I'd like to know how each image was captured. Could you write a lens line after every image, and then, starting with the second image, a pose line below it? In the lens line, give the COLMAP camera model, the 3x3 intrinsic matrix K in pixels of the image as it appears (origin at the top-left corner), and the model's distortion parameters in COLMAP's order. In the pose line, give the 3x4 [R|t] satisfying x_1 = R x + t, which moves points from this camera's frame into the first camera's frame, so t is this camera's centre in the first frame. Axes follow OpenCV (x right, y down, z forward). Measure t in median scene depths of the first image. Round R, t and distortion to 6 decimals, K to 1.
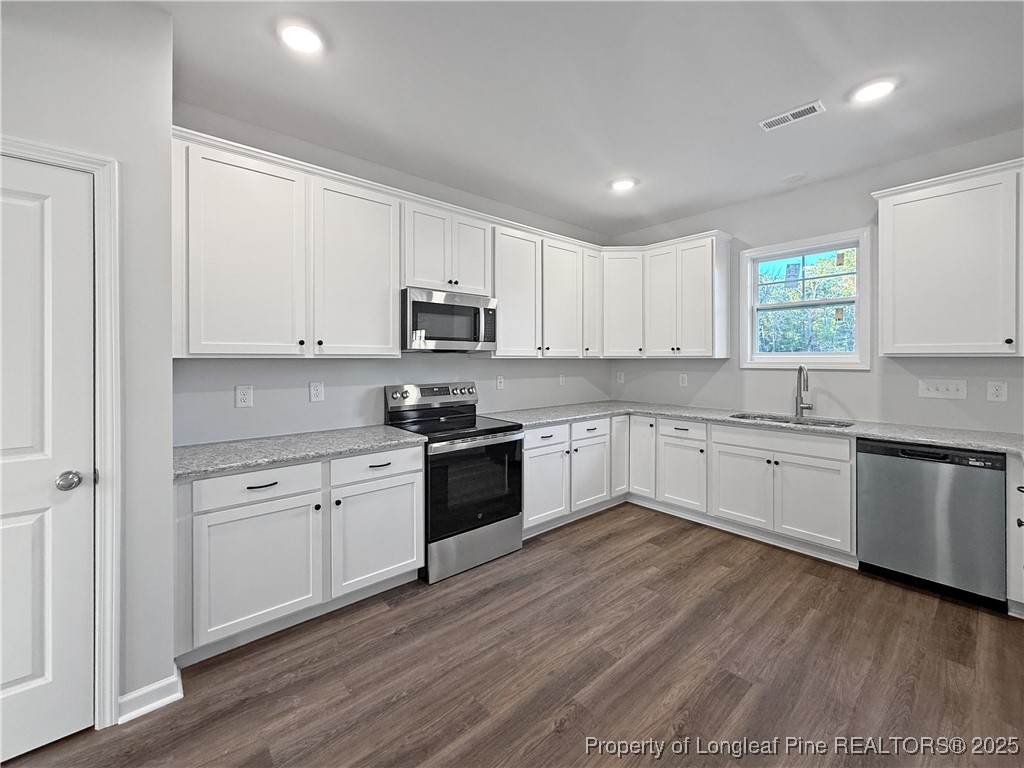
lens RADIAL K [[422.3, 0, 512.8], [0, 422.3, 343.7], [0, 0, 1]] dist [-0.000342, 0.000054]
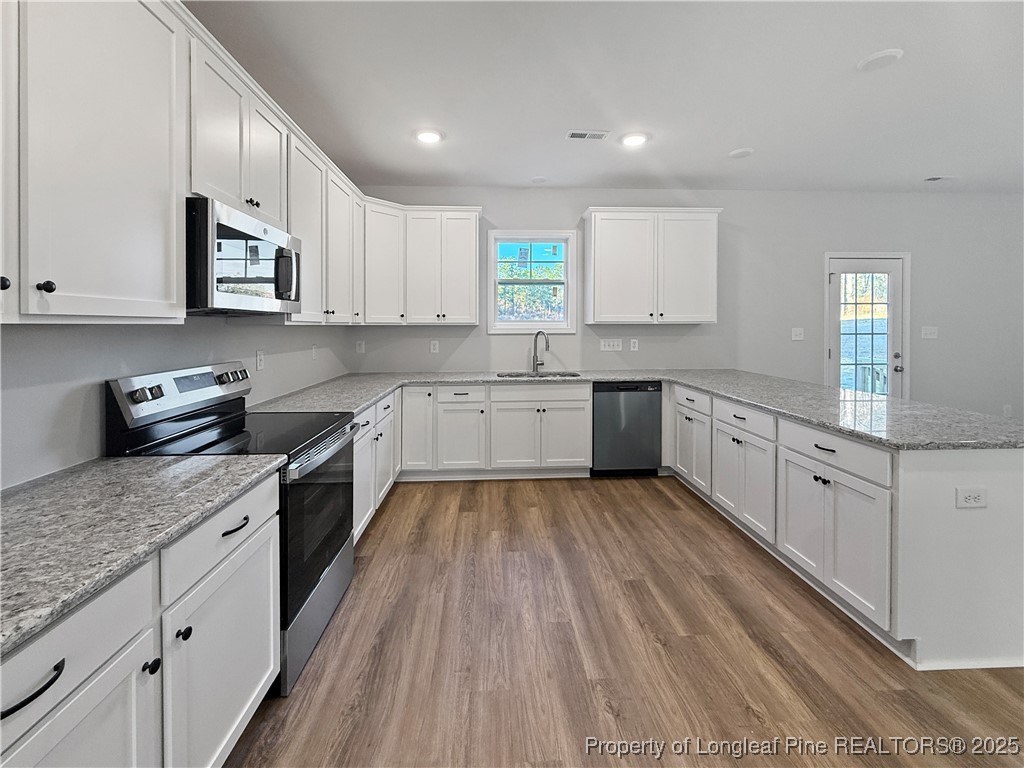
lens RADIAL K [[429.9, 0, 511.5], [0, 429.9, 319.8], [0, 0, 1]] dist [0.000760, -0.000185]
pose [[0.606601, 0.010301, 0.794940, -0.461761], [-0.027482, 0.999590, 0.008017, 0.013150], [-0.794531, -0.026710, 0.606635, 0.352122]]
